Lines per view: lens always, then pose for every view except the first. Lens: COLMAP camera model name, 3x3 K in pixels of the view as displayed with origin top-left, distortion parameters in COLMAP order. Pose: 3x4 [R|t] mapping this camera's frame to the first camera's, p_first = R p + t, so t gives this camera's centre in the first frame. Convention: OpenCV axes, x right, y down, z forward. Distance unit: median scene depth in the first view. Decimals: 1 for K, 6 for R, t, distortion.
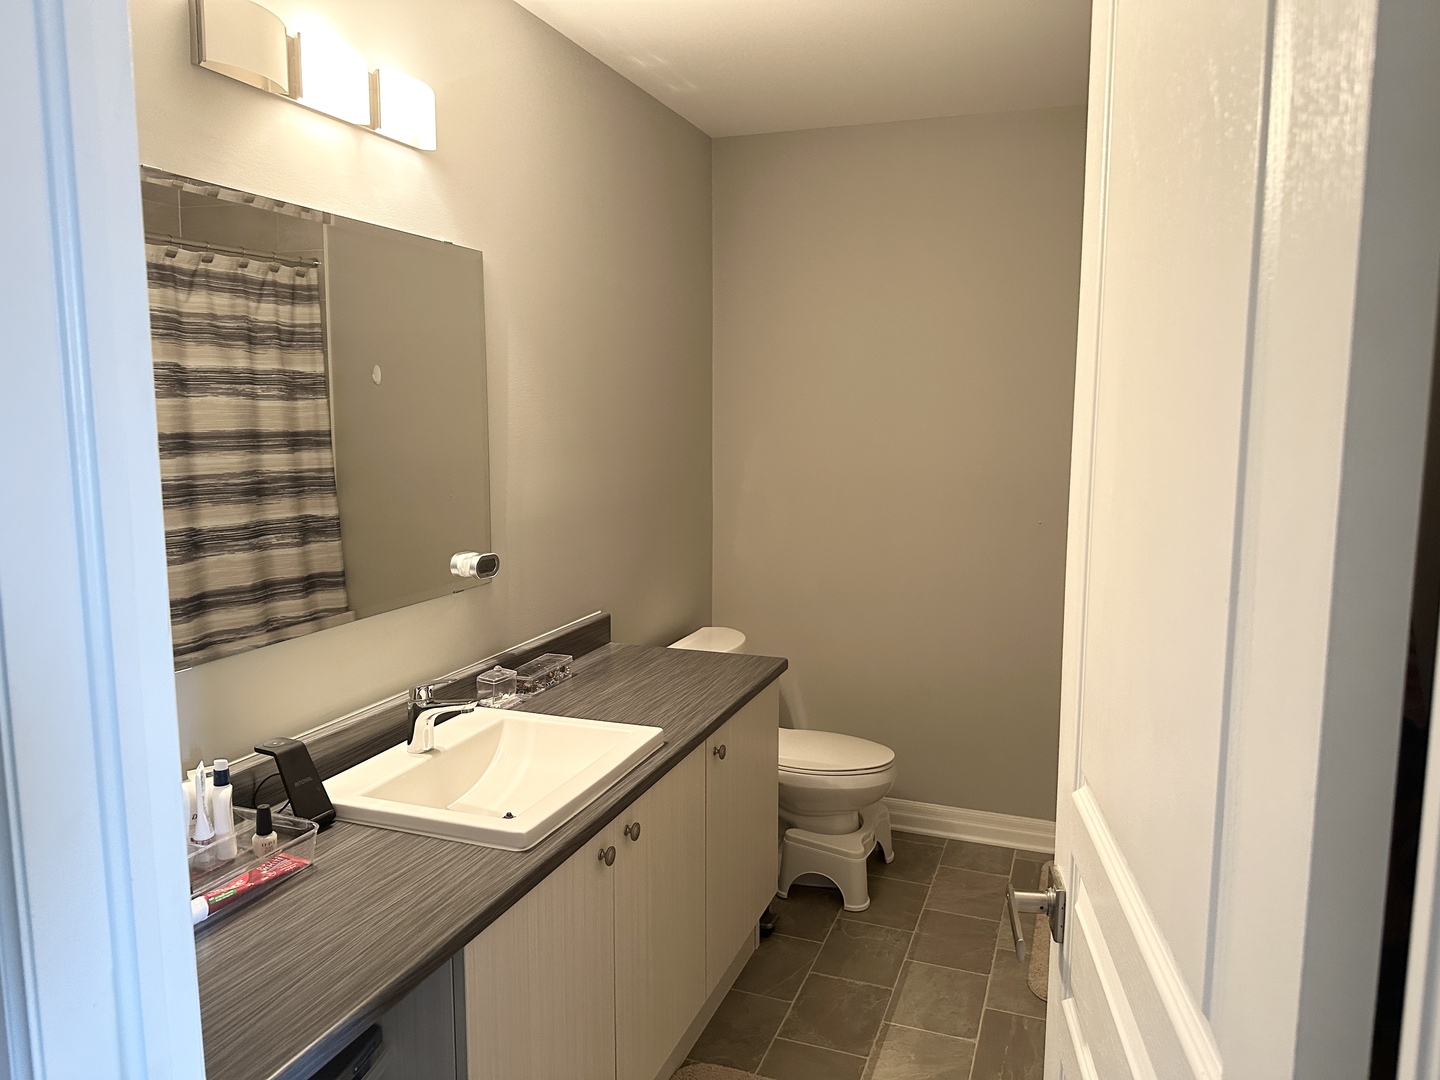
lens RADIAL K [[1013.4, 0, 720.0], [0, 1013.4, 540.0], [0, 0, 1]] dist [0.035542, -0.041190]
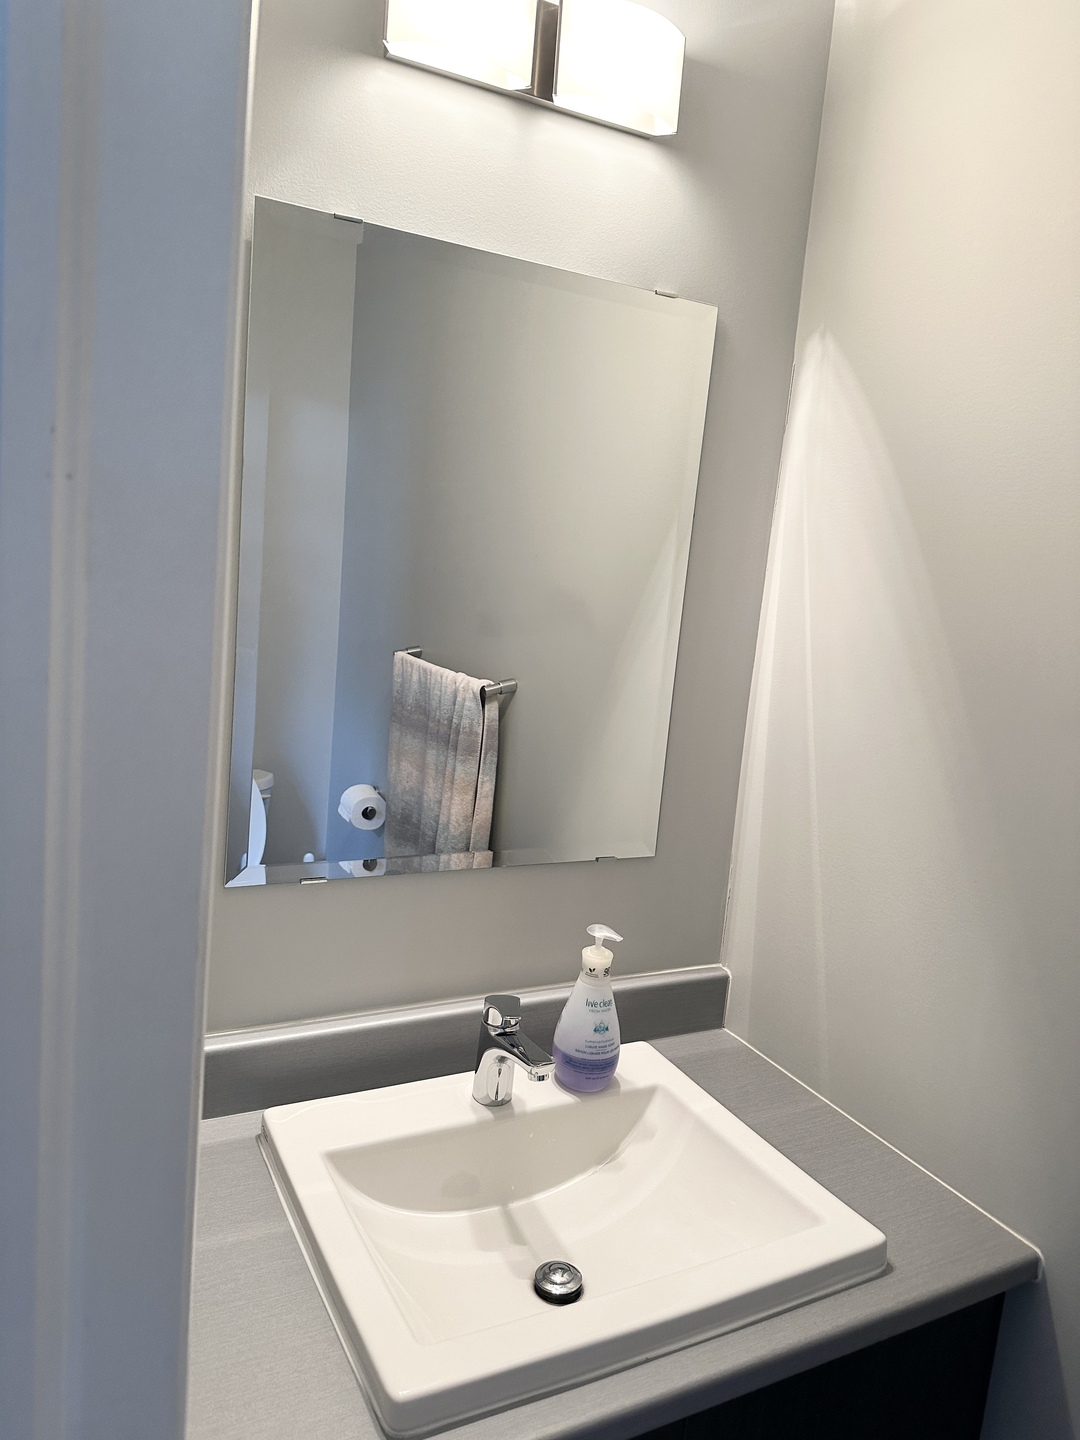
lens RADIAL K [[1013.4, 0, 540.0], [0, 1013.4, 720.0], [0, 0, 1]] dist [0.035542, -0.041190]
pose [[0.732488, 0.168321, -0.659643, 0.112848], [-0.167631, 0.983713, 0.064871, -0.074653], [0.659819, 0.063059, 0.748774, 0.535263]]
